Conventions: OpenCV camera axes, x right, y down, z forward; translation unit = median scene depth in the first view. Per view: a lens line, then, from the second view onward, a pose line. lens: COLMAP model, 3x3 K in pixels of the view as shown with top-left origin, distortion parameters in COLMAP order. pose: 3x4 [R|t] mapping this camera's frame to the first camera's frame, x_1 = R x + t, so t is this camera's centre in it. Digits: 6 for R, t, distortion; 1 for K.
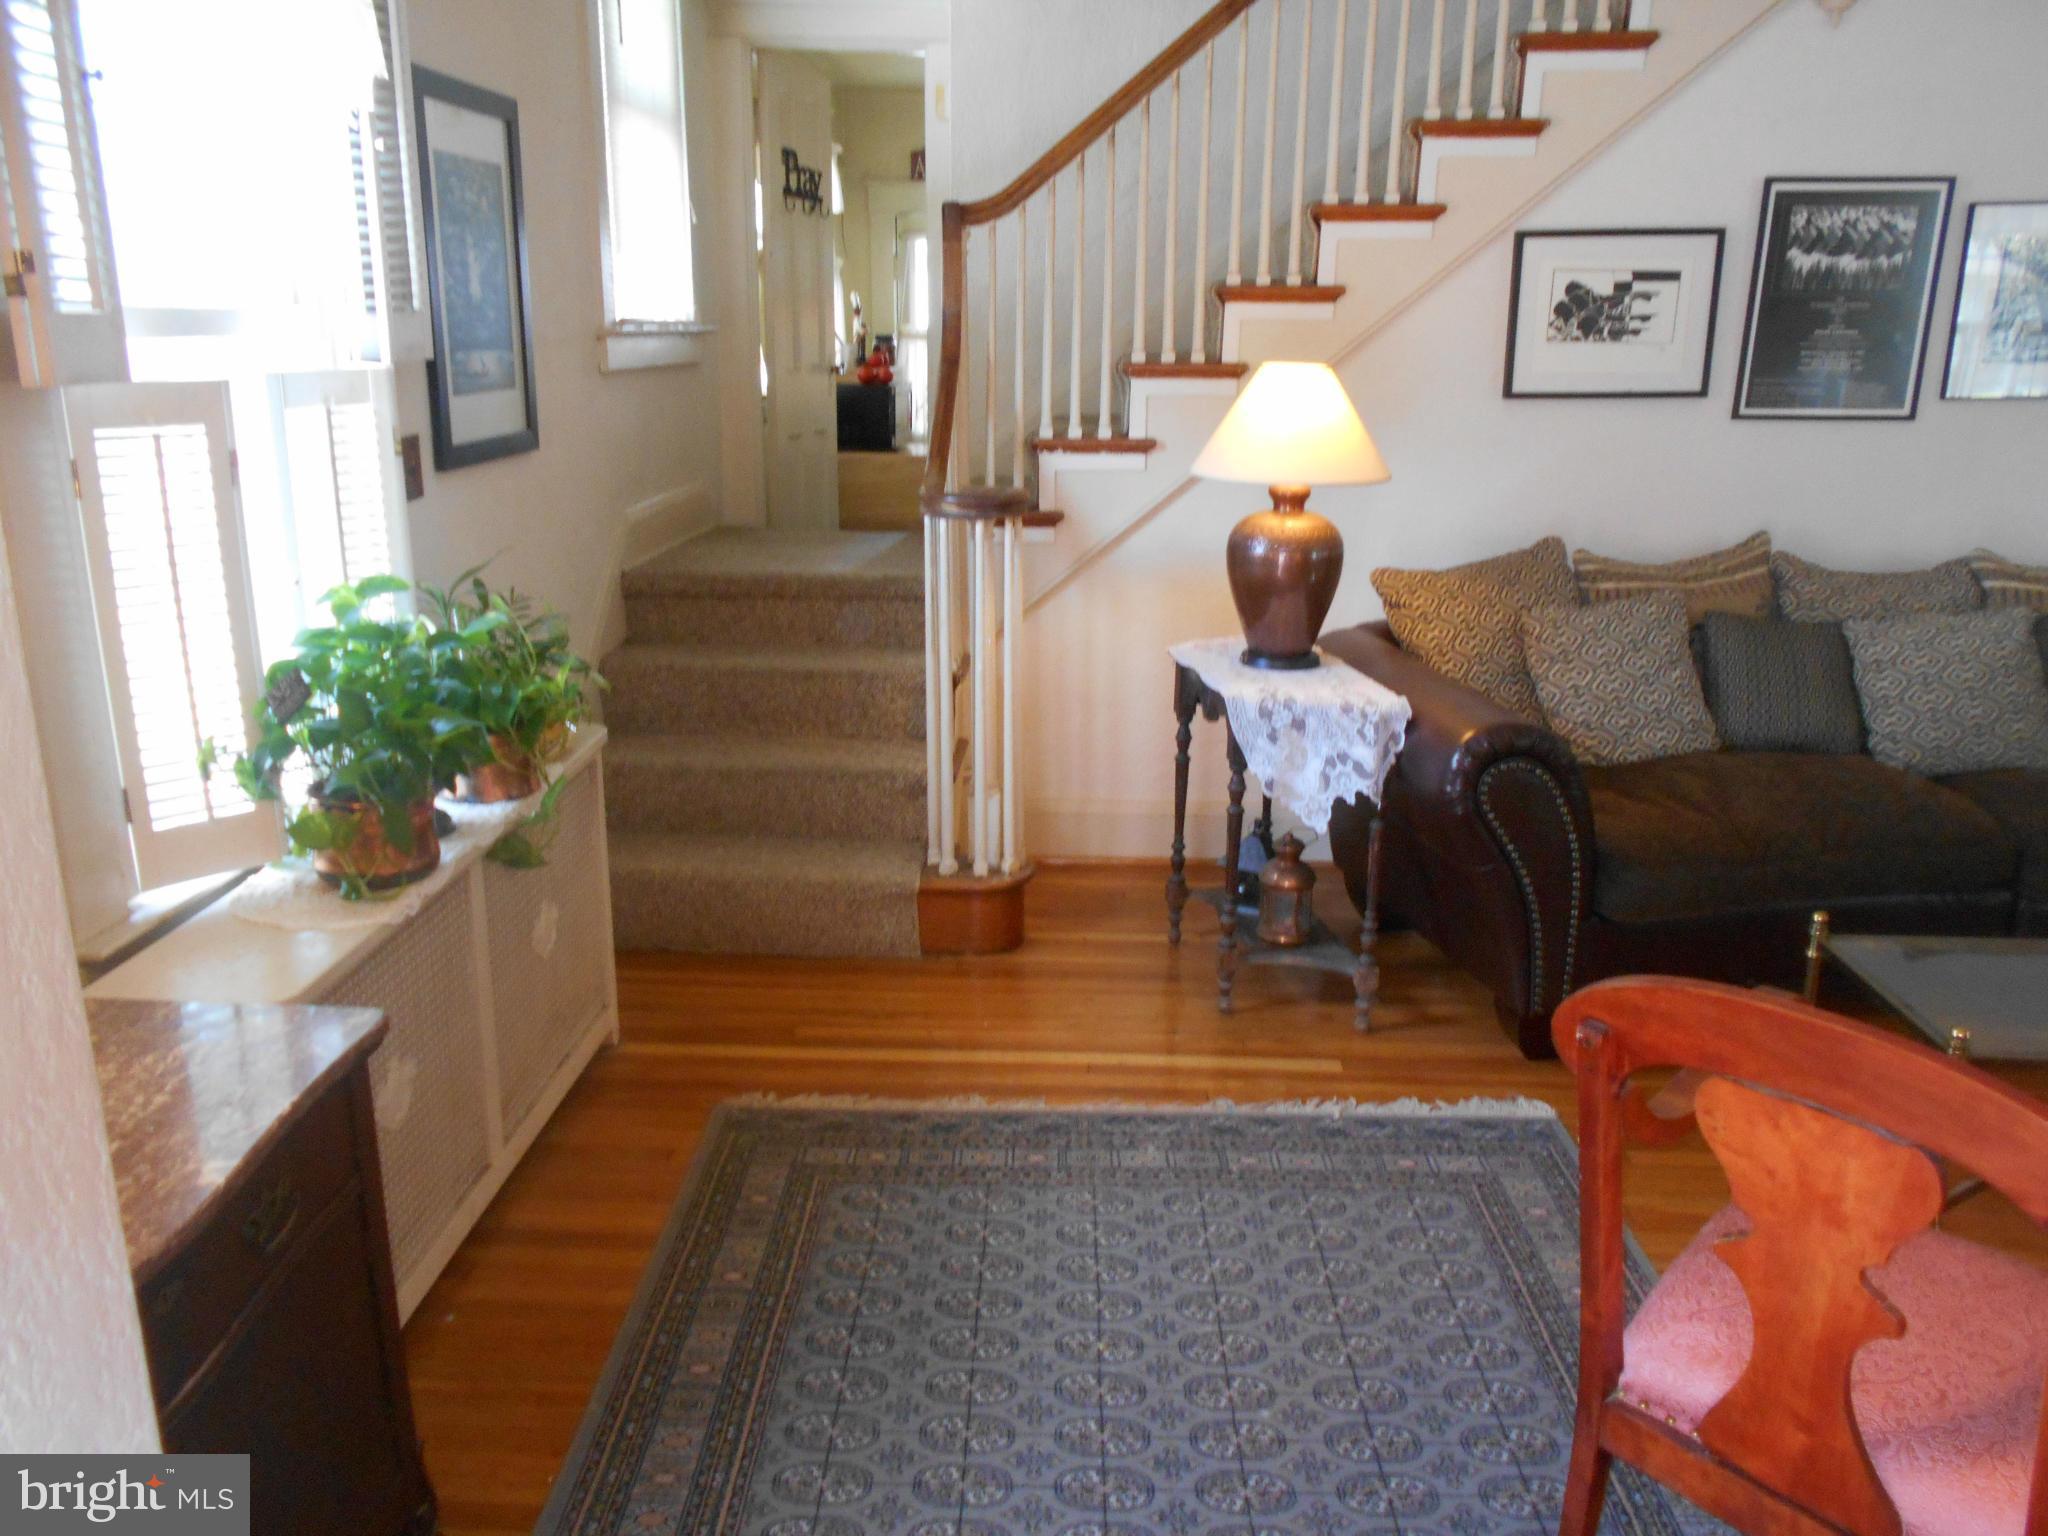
lens RADIAL K [[1621.3, 0, 1025.1], [0, 1621.3, 771.8], [0, 0, 1]] dist [-0.038441, 0.124217]
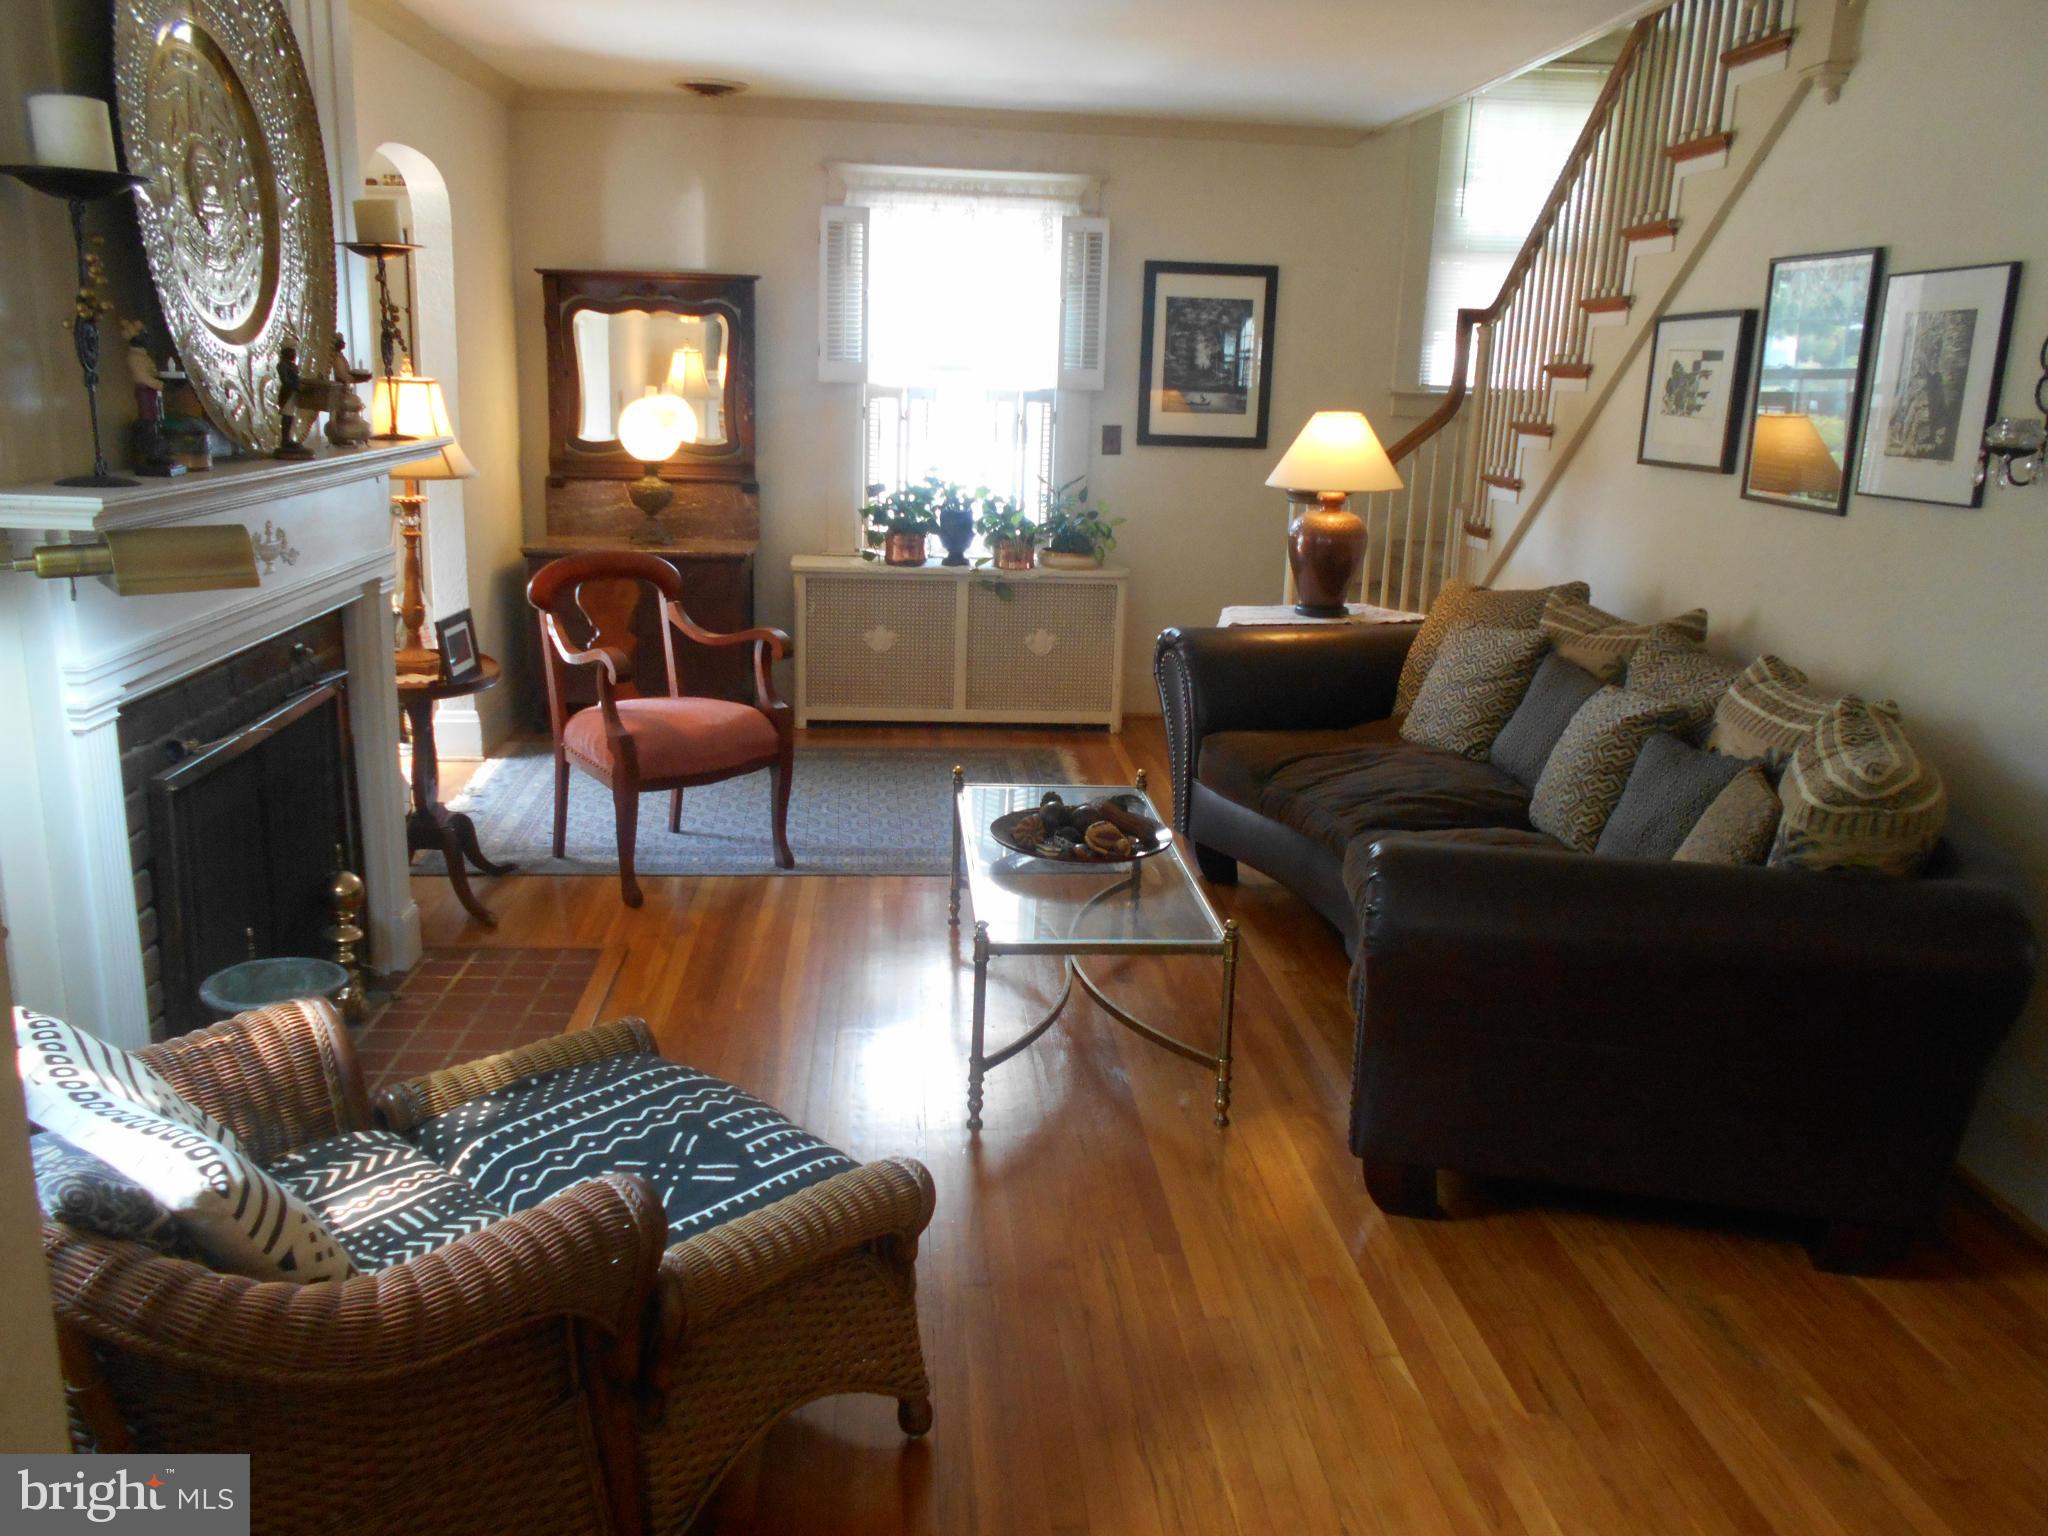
lens RADIAL K [[1621.3, 0, 1025.1], [0, 1621.3, 771.8], [0, 0, 1]] dist [-0.038441, 0.124217]
pose [[0.126643, 0.242085, -0.961955, 1.409058], [-0.303823, 0.932621, 0.194704, -0.122768], [0.944274, 0.267606, 0.191661, 0.447381]]
